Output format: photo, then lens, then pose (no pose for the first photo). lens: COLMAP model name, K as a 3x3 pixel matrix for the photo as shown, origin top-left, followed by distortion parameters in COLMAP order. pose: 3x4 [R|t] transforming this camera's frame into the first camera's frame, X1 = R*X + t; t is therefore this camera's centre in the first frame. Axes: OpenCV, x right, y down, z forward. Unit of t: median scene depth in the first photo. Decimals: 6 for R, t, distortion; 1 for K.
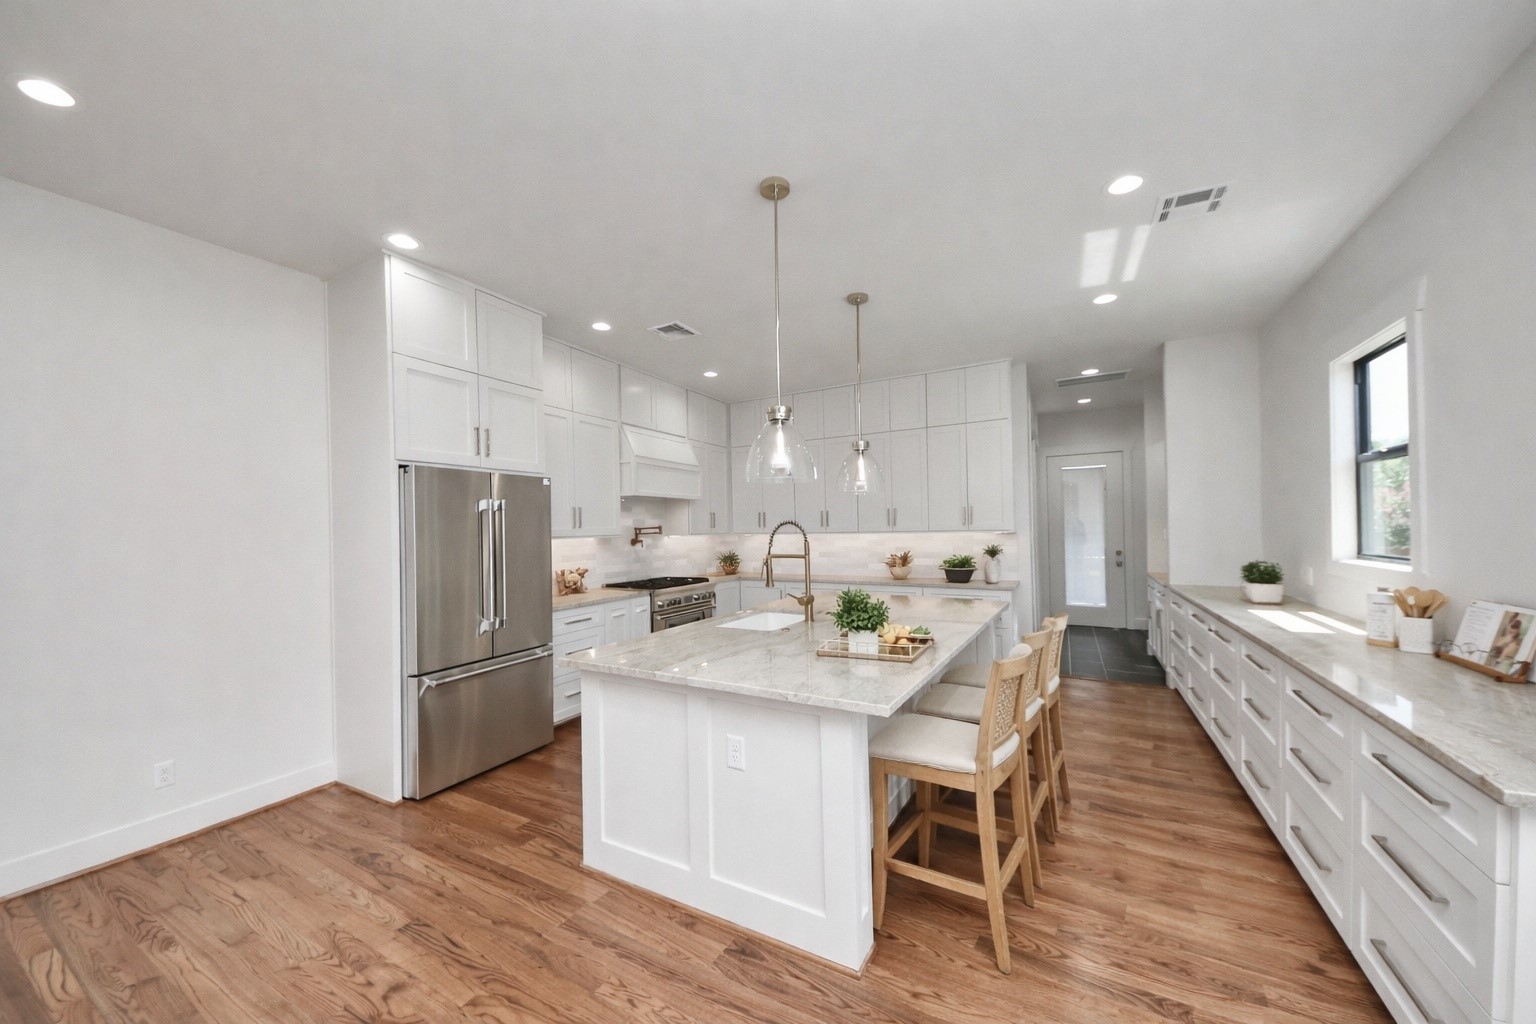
lens RADIAL K [[562.5, 0, 767.2], [0, 562.5, 531.9], [0, 0, 1]] dist [0.019658, 0.000059]
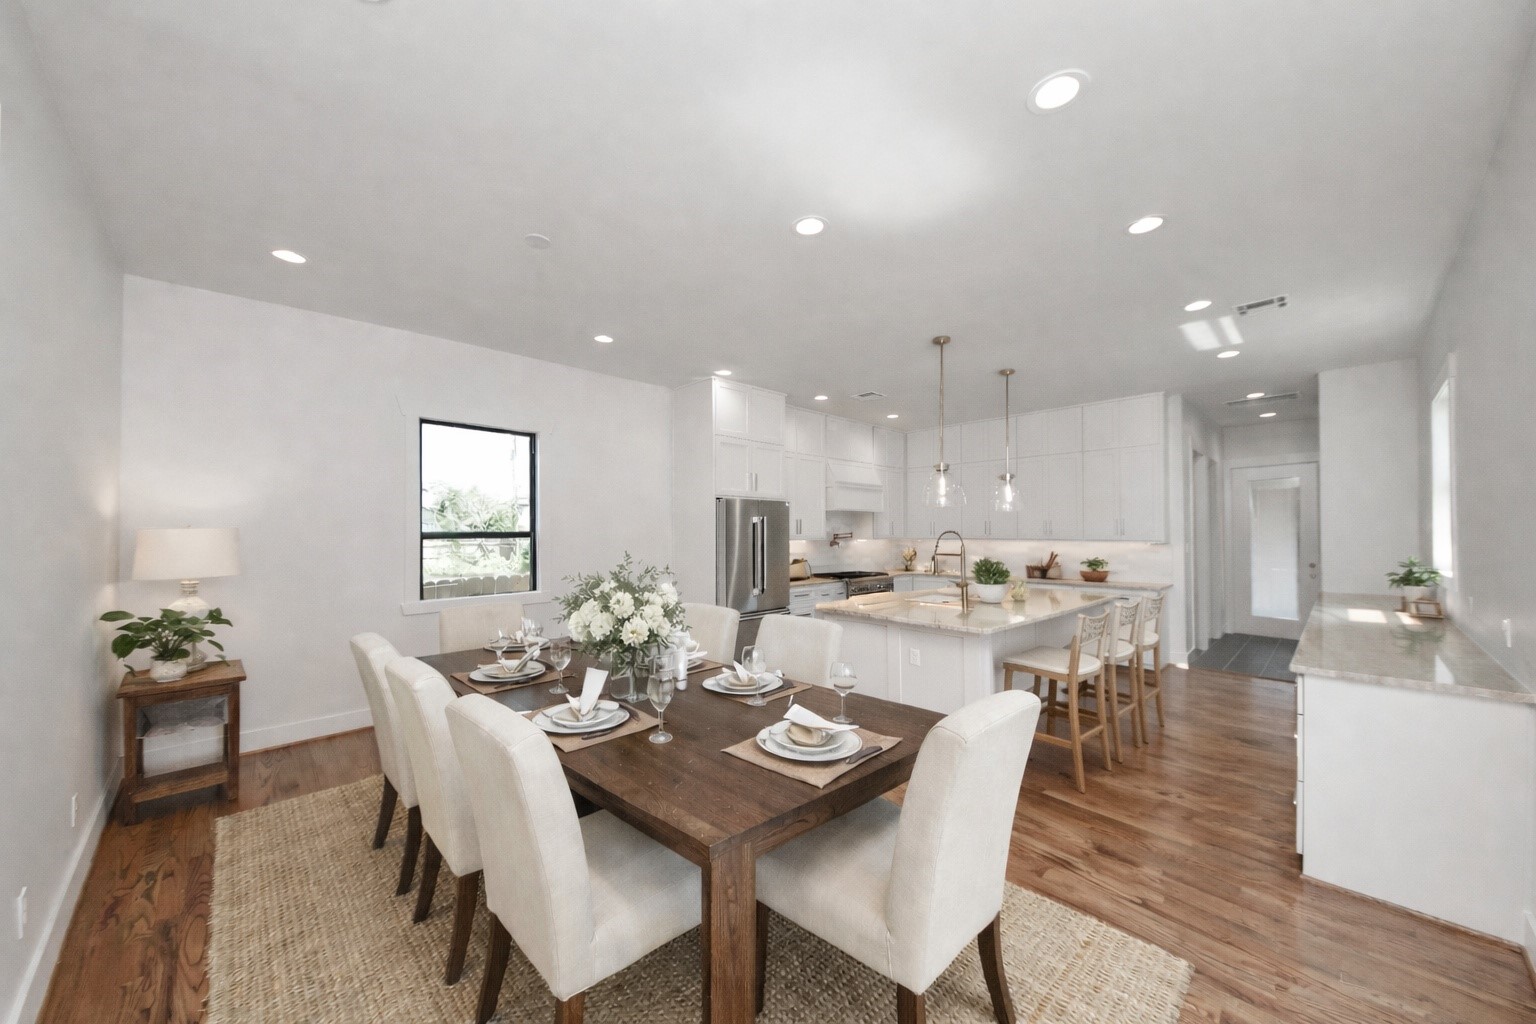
lens RADIAL K [[562.5, 0, 767.2], [0, 562.5, 531.9], [0, 0, 1]] dist [0.019658, 0.000059]
pose [[0.955945, 0.013629, -0.293230, 0.008772], [-0.015729, 0.999865, -0.004804, -0.001862], [0.293125, 0.009205, 0.956030, -0.375474]]
